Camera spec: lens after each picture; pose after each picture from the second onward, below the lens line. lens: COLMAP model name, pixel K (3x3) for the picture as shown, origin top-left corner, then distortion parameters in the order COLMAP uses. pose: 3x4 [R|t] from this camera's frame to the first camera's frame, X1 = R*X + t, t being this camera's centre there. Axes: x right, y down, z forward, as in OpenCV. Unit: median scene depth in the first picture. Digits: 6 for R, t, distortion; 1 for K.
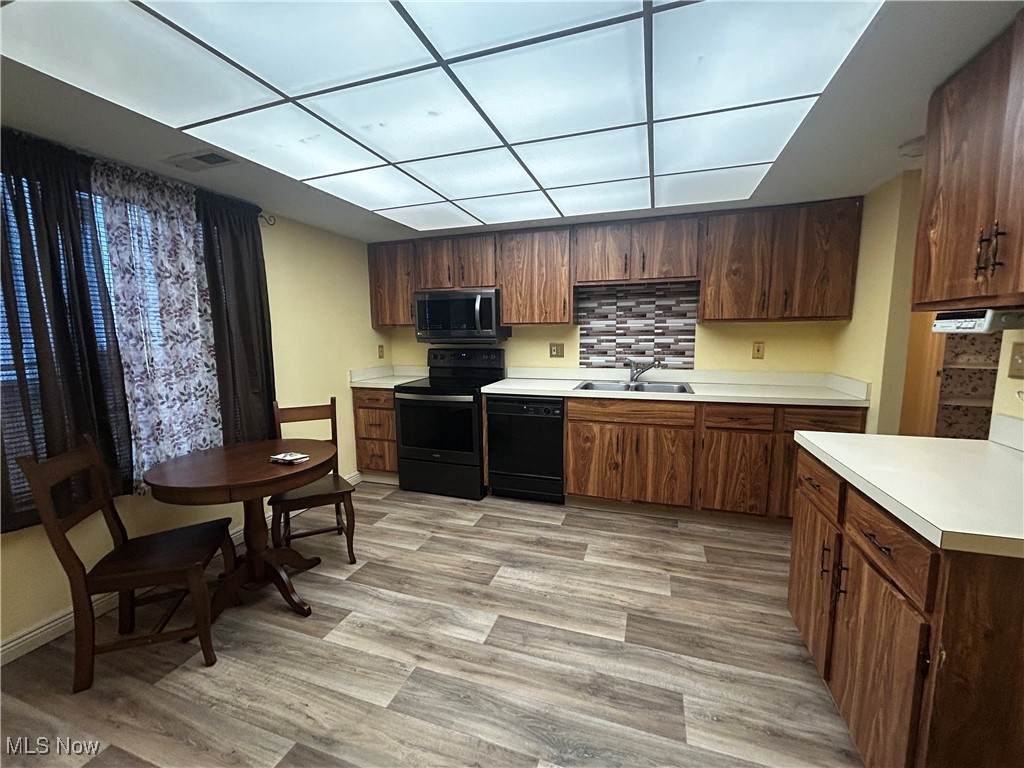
lens RADIAL K [[411.6, 0, 513.1], [0, 411.6, 383.6], [0, 0, 1]] dist [0.000626, 0.000047]
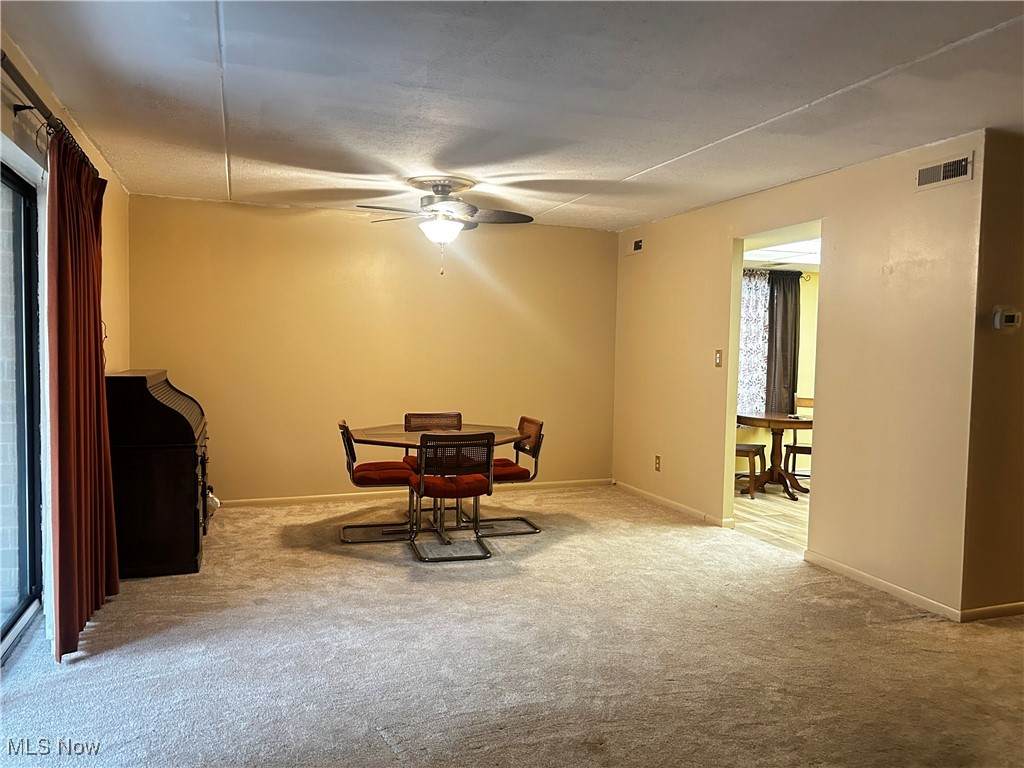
lens RADIAL K [[773.1, 0, 513.0], [0, 773.1, 385.6], [0, 0, 1]] dist [0.045641, -0.019113]
pose [[0.613796, 0.064591, -0.786818, 1.281063], [-0.124105, 0.992150, -0.015367, 0.225675], [0.779649, 0.107080, 0.616994, -1.964442]]
